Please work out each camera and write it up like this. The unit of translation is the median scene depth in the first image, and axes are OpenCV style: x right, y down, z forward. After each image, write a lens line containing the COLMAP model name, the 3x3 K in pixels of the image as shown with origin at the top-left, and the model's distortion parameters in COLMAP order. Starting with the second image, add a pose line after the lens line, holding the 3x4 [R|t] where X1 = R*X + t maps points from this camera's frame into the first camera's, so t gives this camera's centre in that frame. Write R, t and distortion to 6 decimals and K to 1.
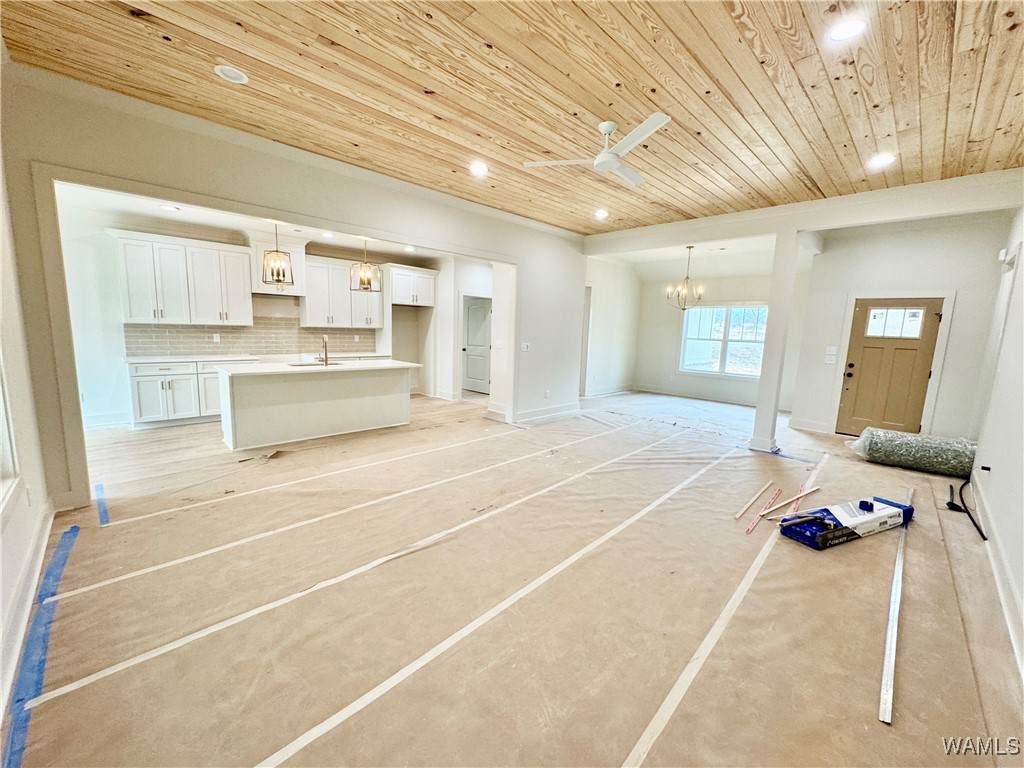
lens RADIAL K [[406.7, 0, 511.1], [0, 406.7, 380.7], [0, 0, 1]] dist [-0.000787, -0.000115]
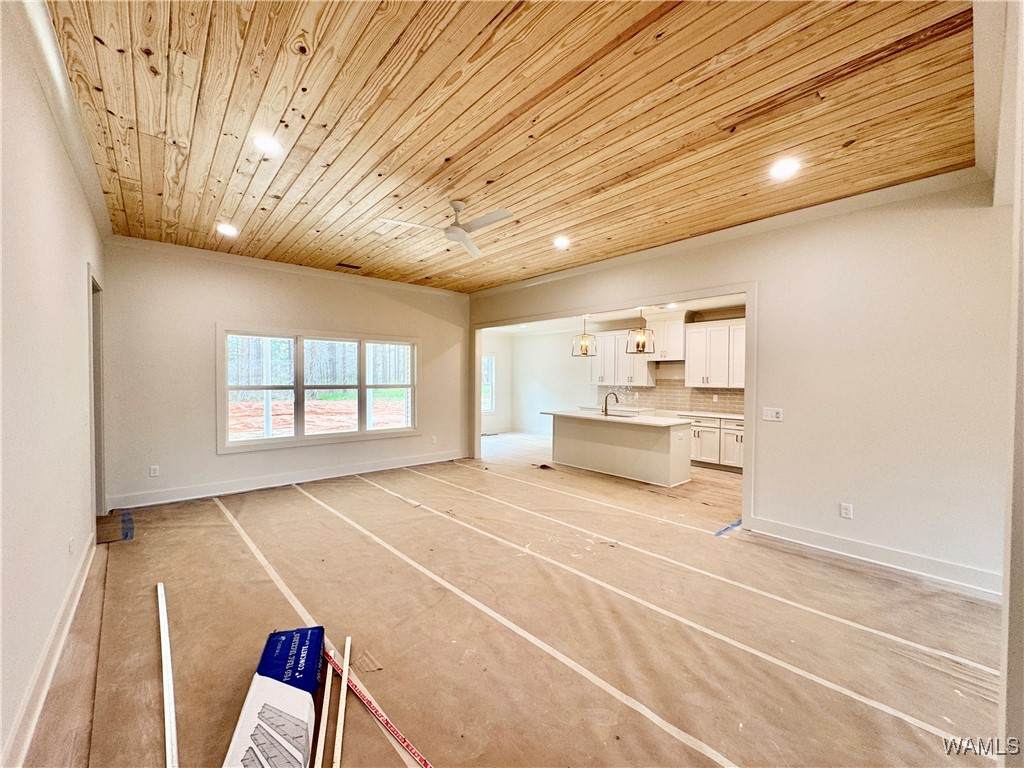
lens RADIAL K [[406.8, 0, 516.0], [0, 406.8, 383.3], [0, 0, 1]] dist [-0.000596, -0.000111]
pose [[-0.044110, -0.020252, -0.998821, 0.787703], [-0.142541, 0.989693, -0.013772, -0.076925], [0.988806, 0.141766, -0.046542, 0.741914]]
